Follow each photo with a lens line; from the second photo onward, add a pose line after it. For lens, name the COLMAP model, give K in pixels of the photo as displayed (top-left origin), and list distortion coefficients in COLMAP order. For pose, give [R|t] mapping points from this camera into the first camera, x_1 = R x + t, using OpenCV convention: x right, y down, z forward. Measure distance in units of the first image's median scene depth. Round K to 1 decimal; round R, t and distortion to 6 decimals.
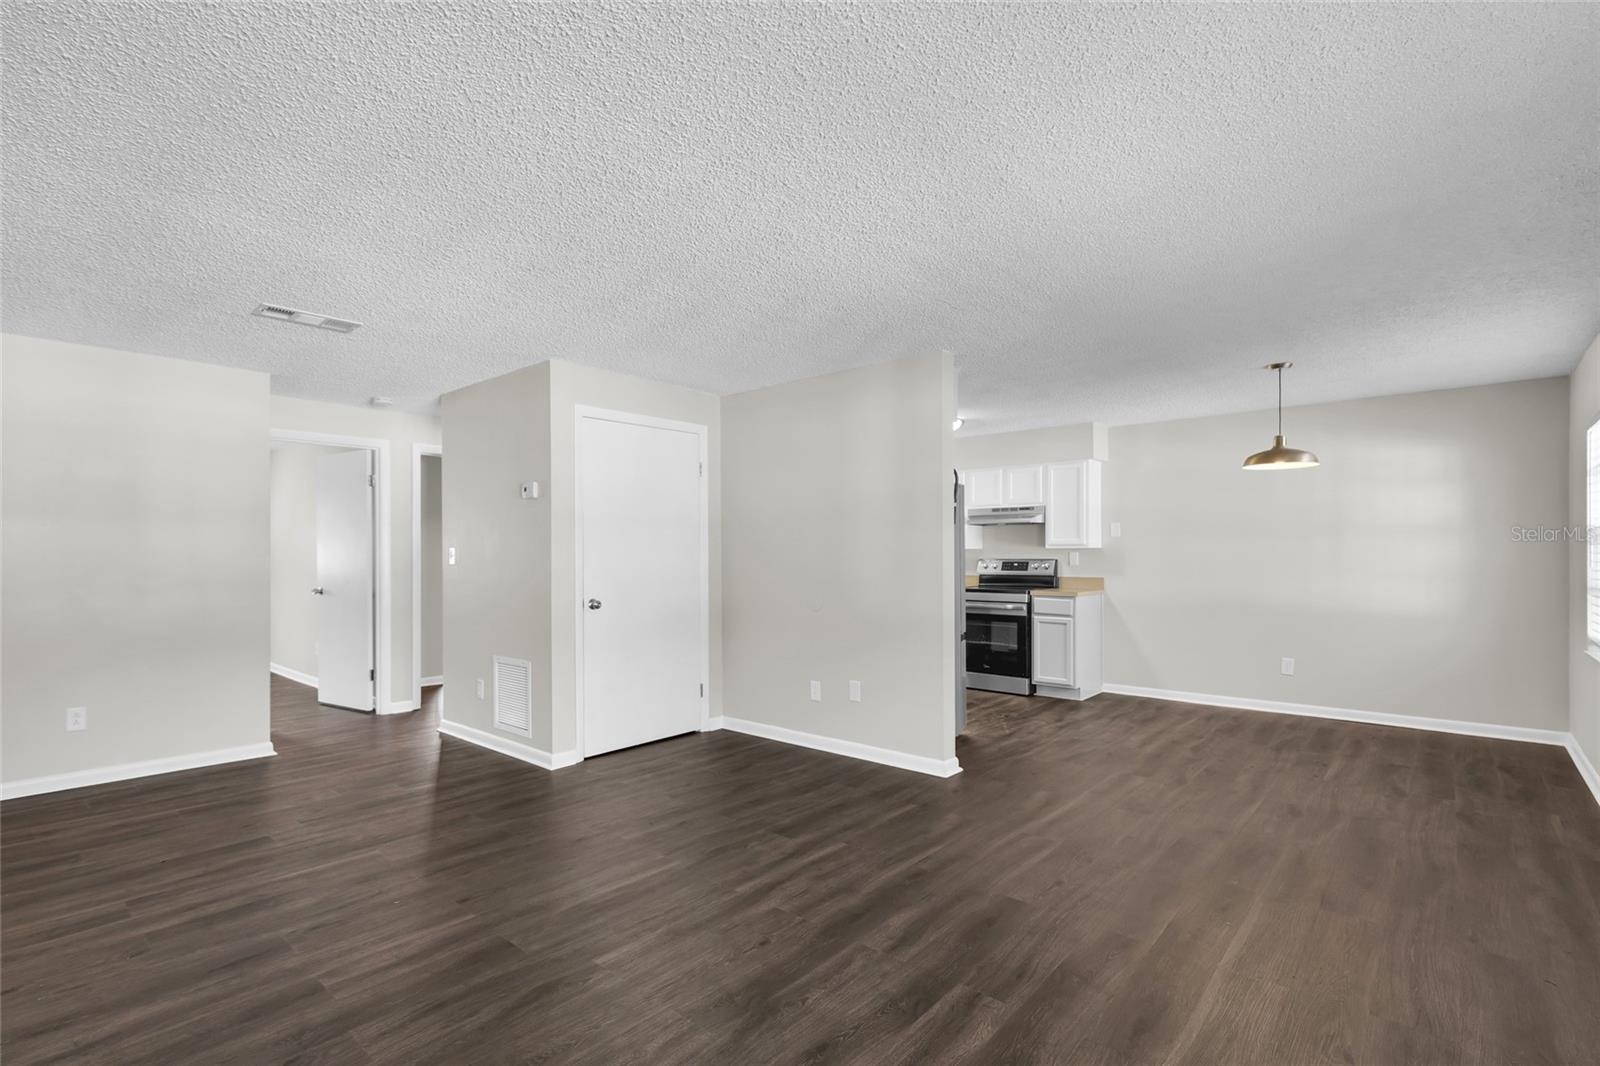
lens RADIAL K [[740.5, 0, 795.3], [0, 740.5, 539.7], [0, 0, 1]] dist [0.009678, -0.000559]
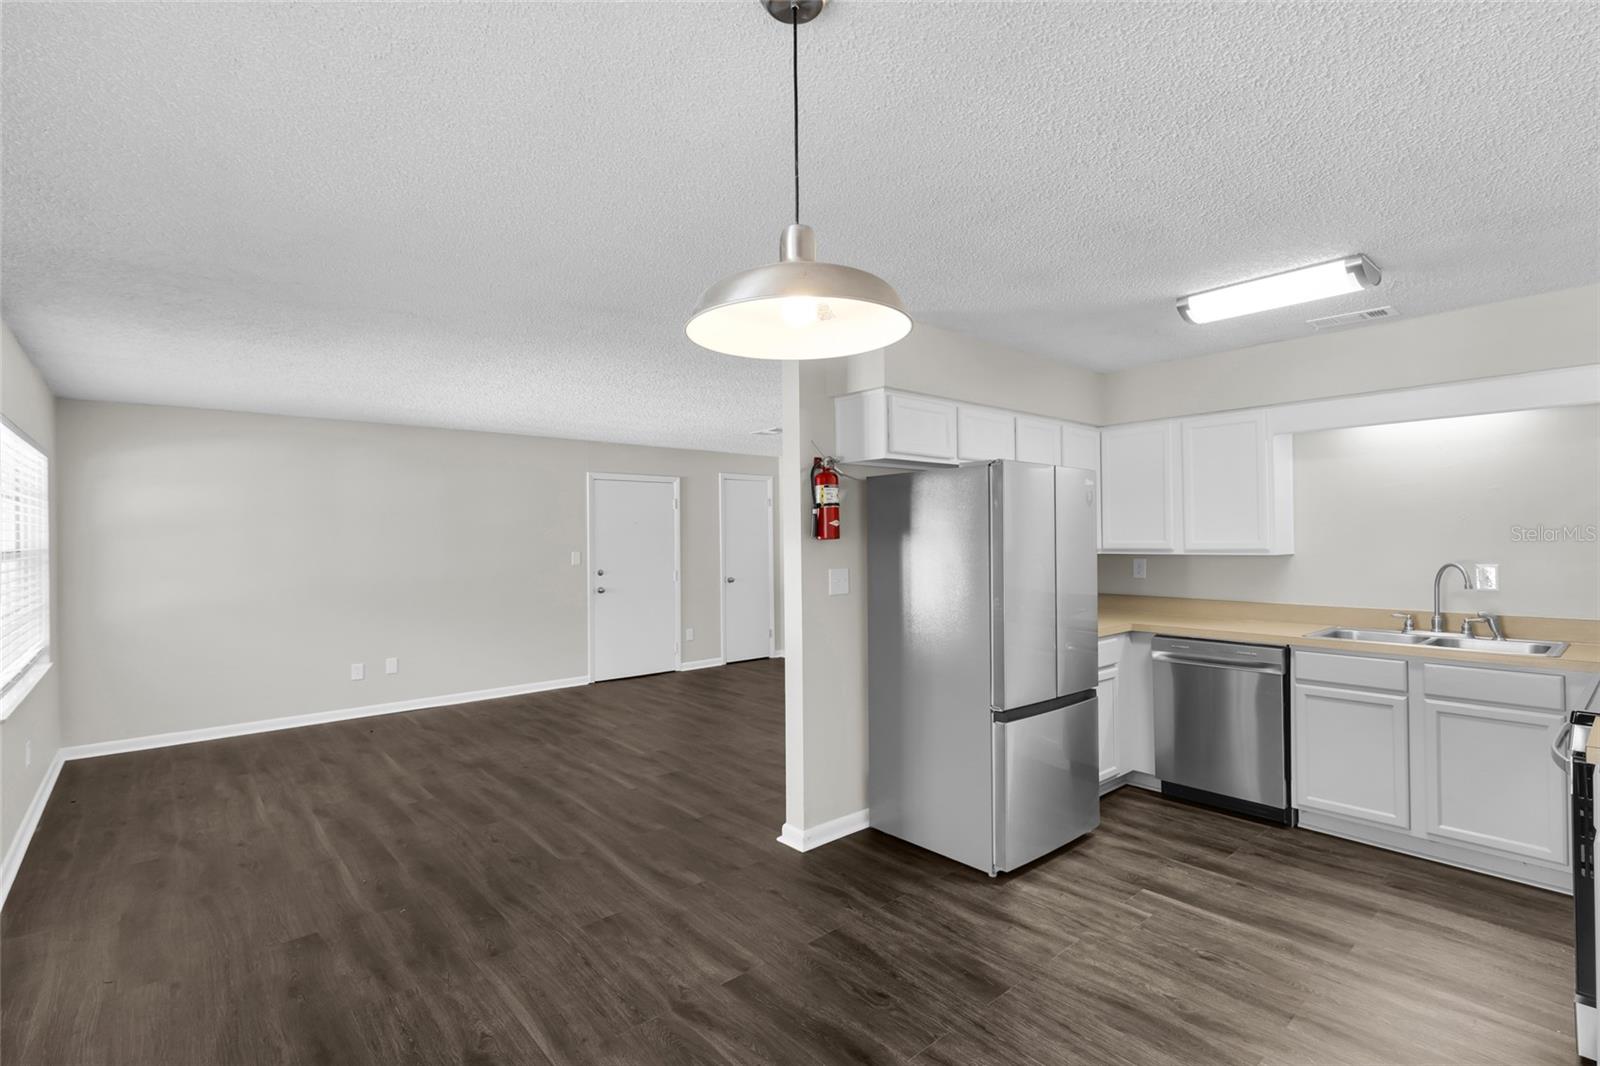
lens RADIAL K [[740.5, 0, 795.3], [0, 740.5, 539.7], [0, 0, 1]] dist [0.009678, -0.000559]
pose [[-0.134893, 0.003404, -0.990854, 1.149642], [0.029464, 0.999566, -0.000577, -0.020501], [0.990422, -0.029272, -0.134935, 1.272442]]
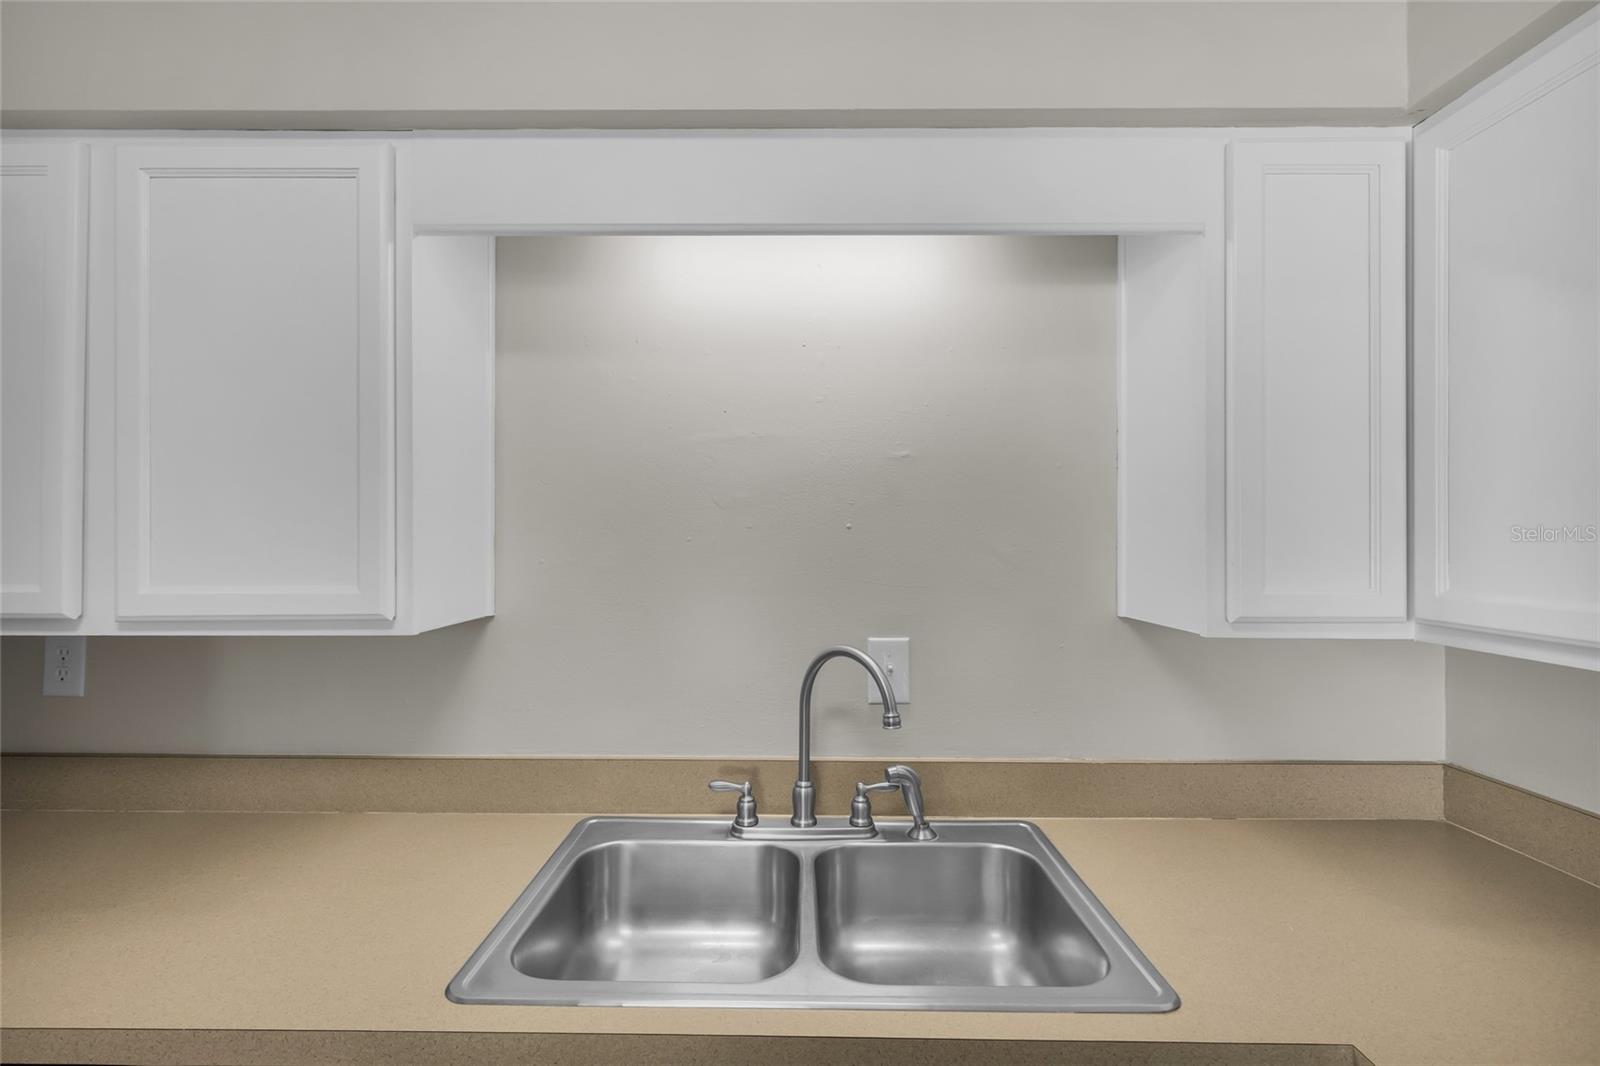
lens RADIAL K [[740.5, 0, 795.3], [0, 740.5, 539.7], [0, 0, 1]] dist [0.009678, -0.000559]
pose [[0.652200, 0.003554, -0.758038, 0.364142], [0.012448, 0.999804, 0.015398, -0.022183], [0.757945, -0.019479, 0.652028, 1.718542]]
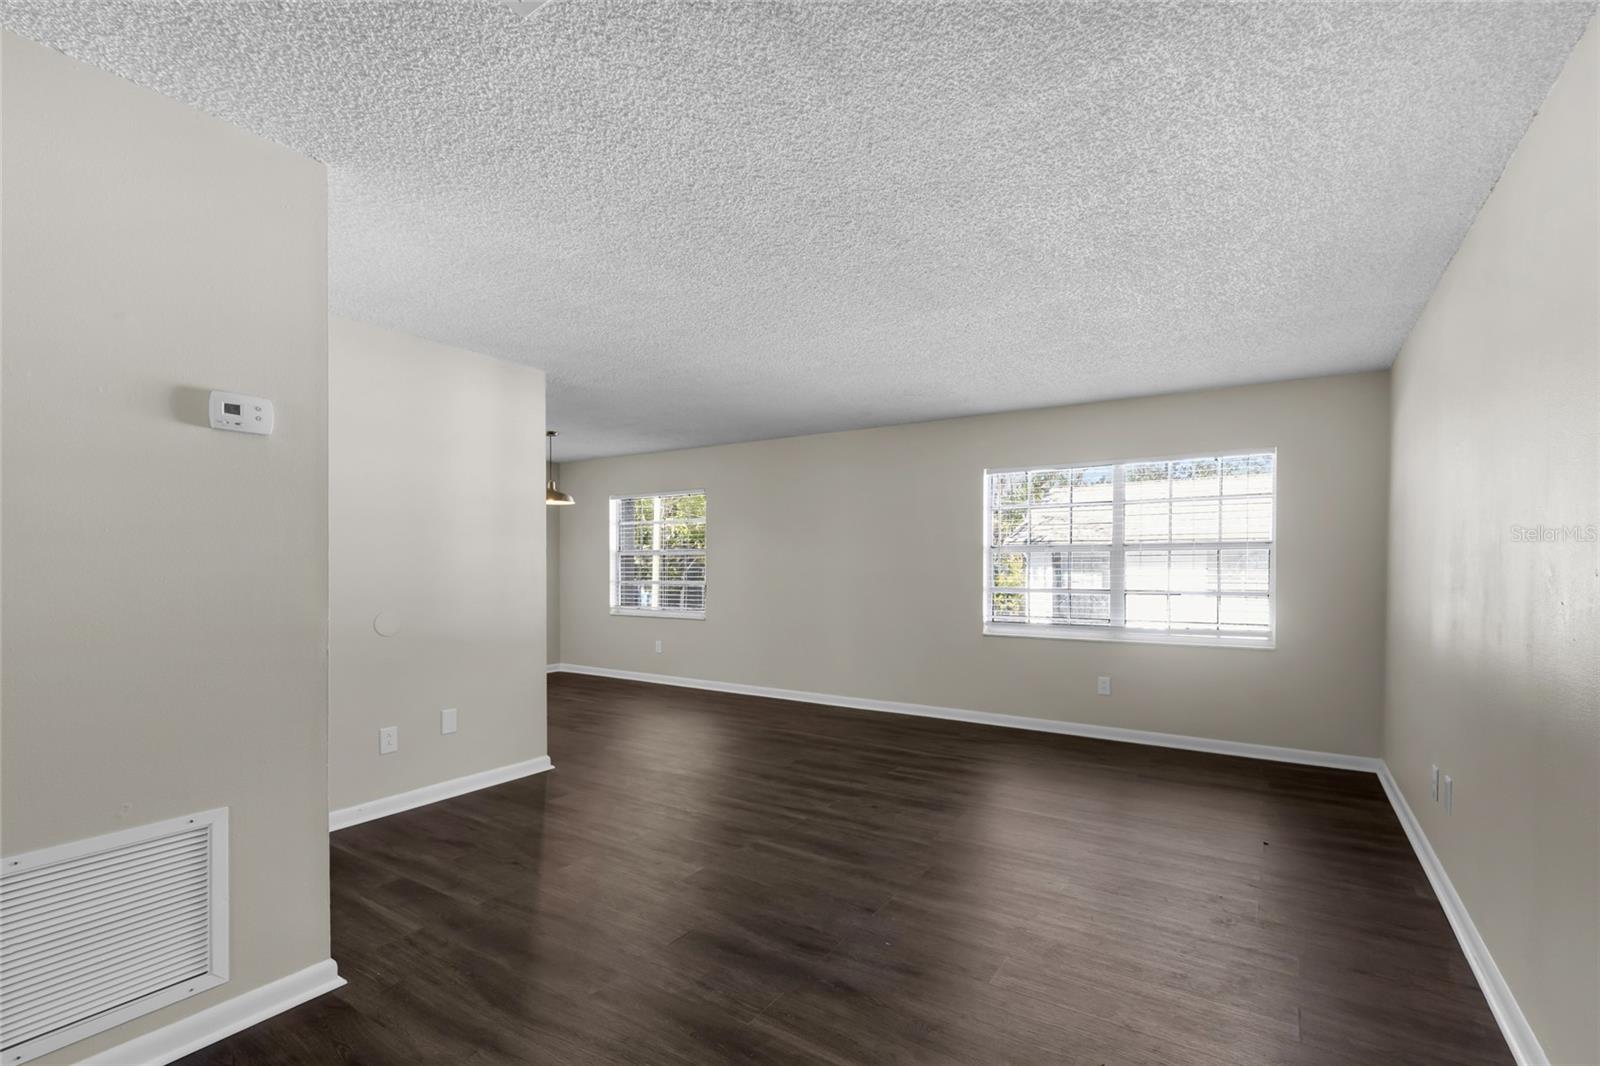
lens RADIAL K [[740.5, 0, 795.3], [0, 740.5, 539.7], [0, 0, 1]] dist [0.009678, -0.000559]
pose [[-0.142198, 0.031380, 0.989341, -1.030608], [-0.022496, 0.999137, -0.034924, 0.020415], [-0.989583, -0.027222, -0.141369, 0.904604]]
